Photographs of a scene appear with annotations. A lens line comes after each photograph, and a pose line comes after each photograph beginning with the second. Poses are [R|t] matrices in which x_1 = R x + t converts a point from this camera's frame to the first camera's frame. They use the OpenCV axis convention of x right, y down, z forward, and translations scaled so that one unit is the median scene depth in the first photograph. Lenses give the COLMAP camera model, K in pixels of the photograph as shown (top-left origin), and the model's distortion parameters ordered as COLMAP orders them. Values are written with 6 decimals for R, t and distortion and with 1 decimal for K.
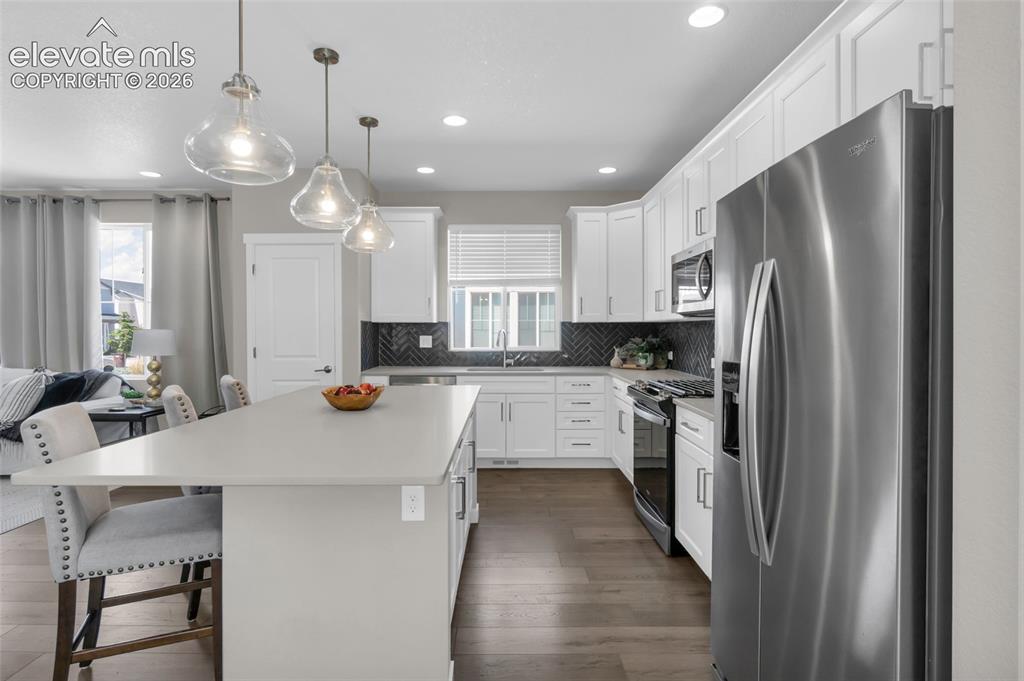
lens RADIAL K [[522.5, 0, 507.0], [0, 522.5, 327.8], [0, 0, 1]] dist [0.001196, 0.000289]
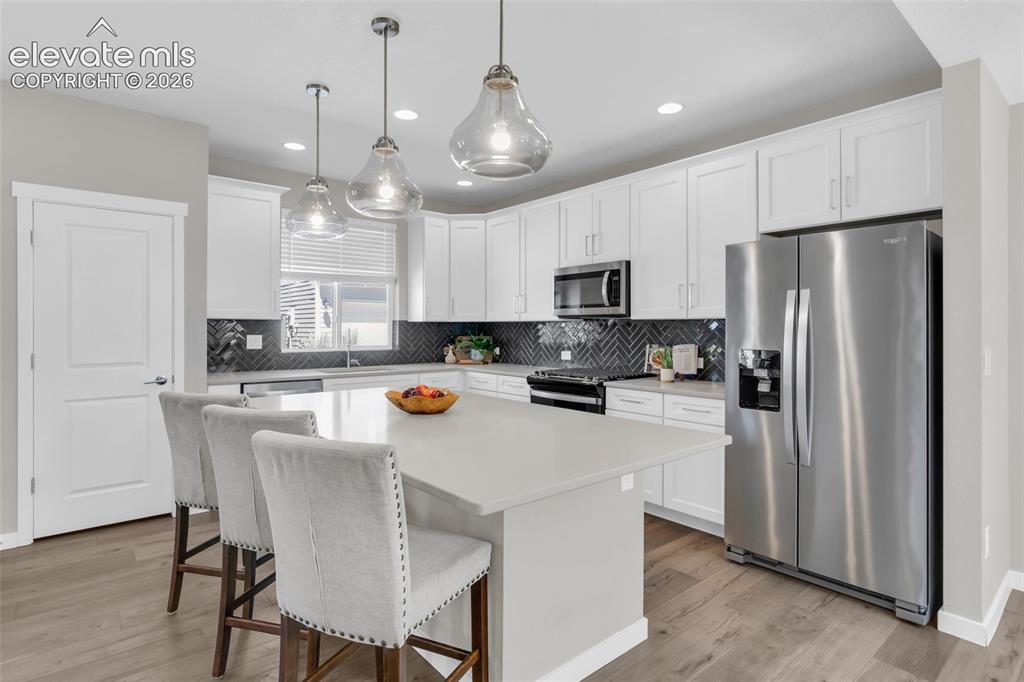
lens RADIAL K [[522.5, 0, 507.0], [0, 522.5, 328.3], [0, 0, 1]] dist [0.001196, 0.000289]
pose [[0.773191, 0.002821, 0.634167, -0.389982], [-0.005099, 0.999985, 0.001768, 0.000516], [-0.634153, -0.004601, 0.773194, 0.085621]]
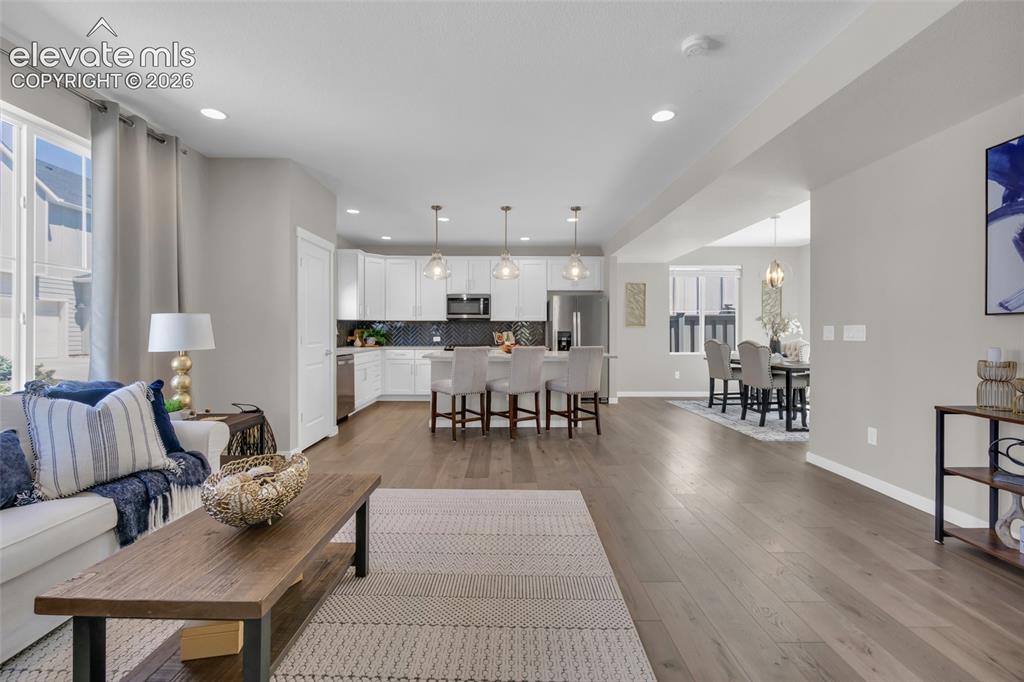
lens RADIAL K [[444.8, 0, 509.3], [0, 444.8, 333.5], [0, 0, 1]] dist [-0.002865, -0.000219]
pose [[-0.002501, -0.002445, 0.999994, -1.241337], [-0.004800, 0.999986, 0.002433, 0.026719], [-0.999985, -0.004794, -0.002513, 0.512802]]
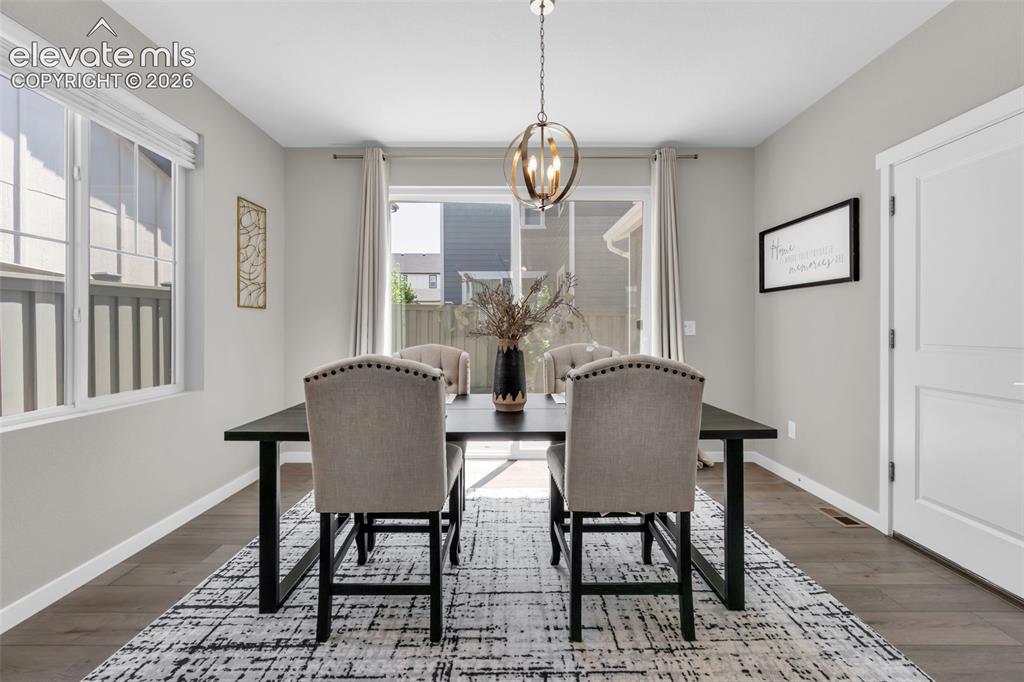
lens RADIAL K [[444.8, 0, 509.3], [0, 444.8, 333.5], [0, 0, 1]] dist [-0.002865, -0.000219]
pose [[-0.999953, -0.003716, 0.008932, -0.062605], [-0.003672, 0.999981, 0.004954, 0.026202], [-0.008951, 0.004921, -0.999948, 0.231404]]
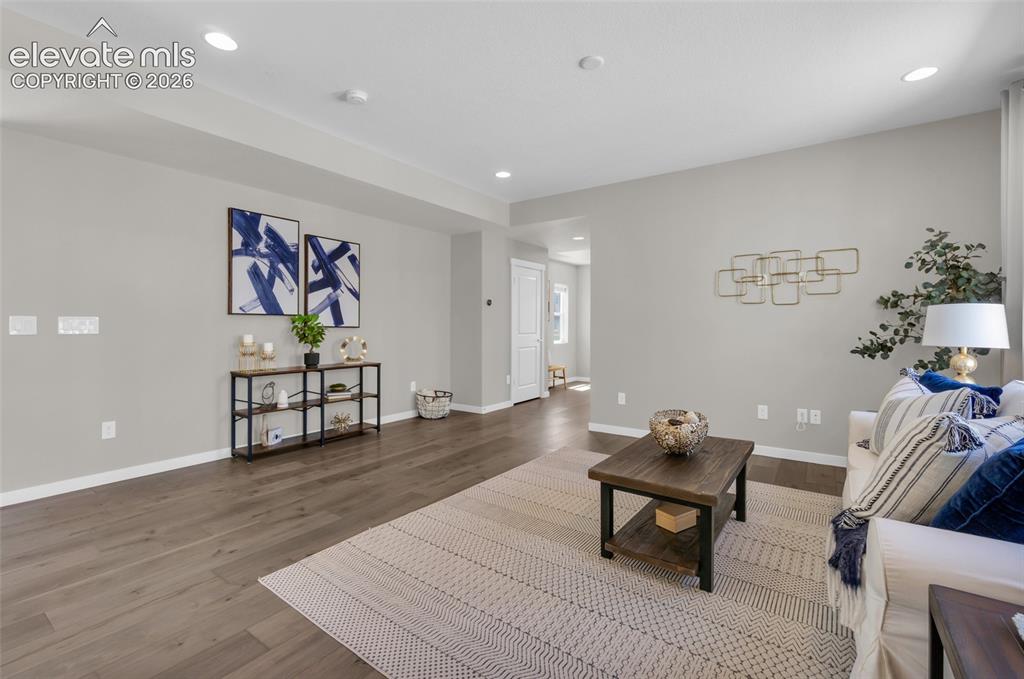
lens RADIAL K [[444.8, 0, 509.3], [0, 444.8, 332.0], [0, 0, 1]] dist [-0.002865, -0.000219]
pose [[-0.577461, 0.008612, -0.816372, -0.425118], [-0.000543, 0.999940, 0.010932, 0.027297], [0.816418, 0.006756, -0.577422, 0.813073]]
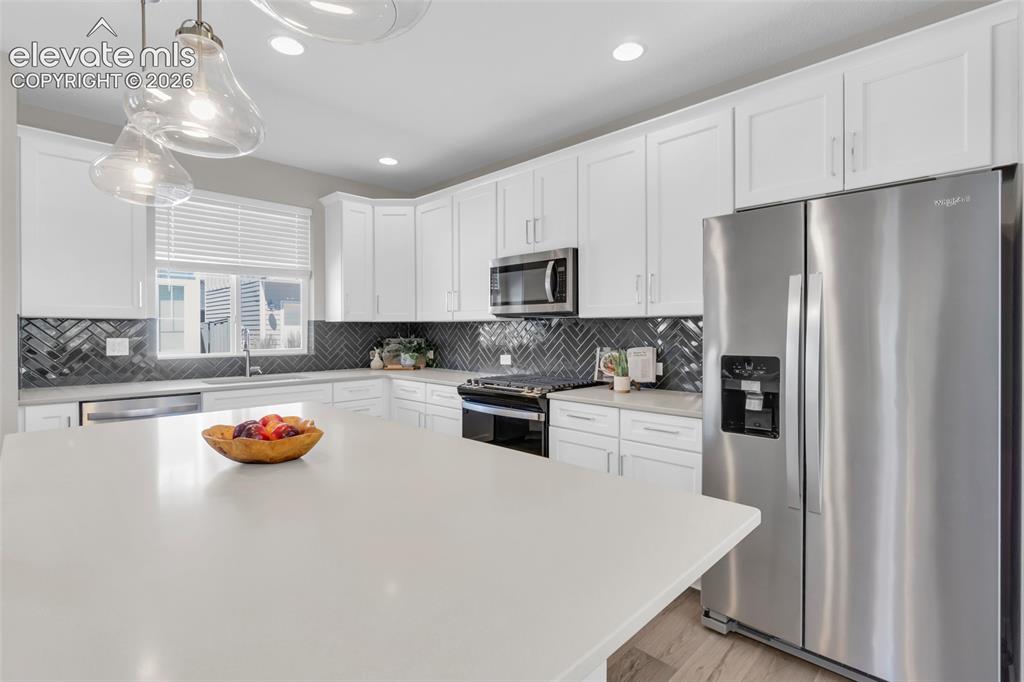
lens RADIAL K [[480.5, 0, 507.8], [0, 480.5, 334.8], [0, 0, 1]] dist [-0.000236, 0.000000]
pose [[0.707986, -0.006089, 0.706200, -0.244155], [-0.002401, 0.999936, 0.011028, 0.002564], [-0.706222, -0.009503, 0.707927, 0.205309]]
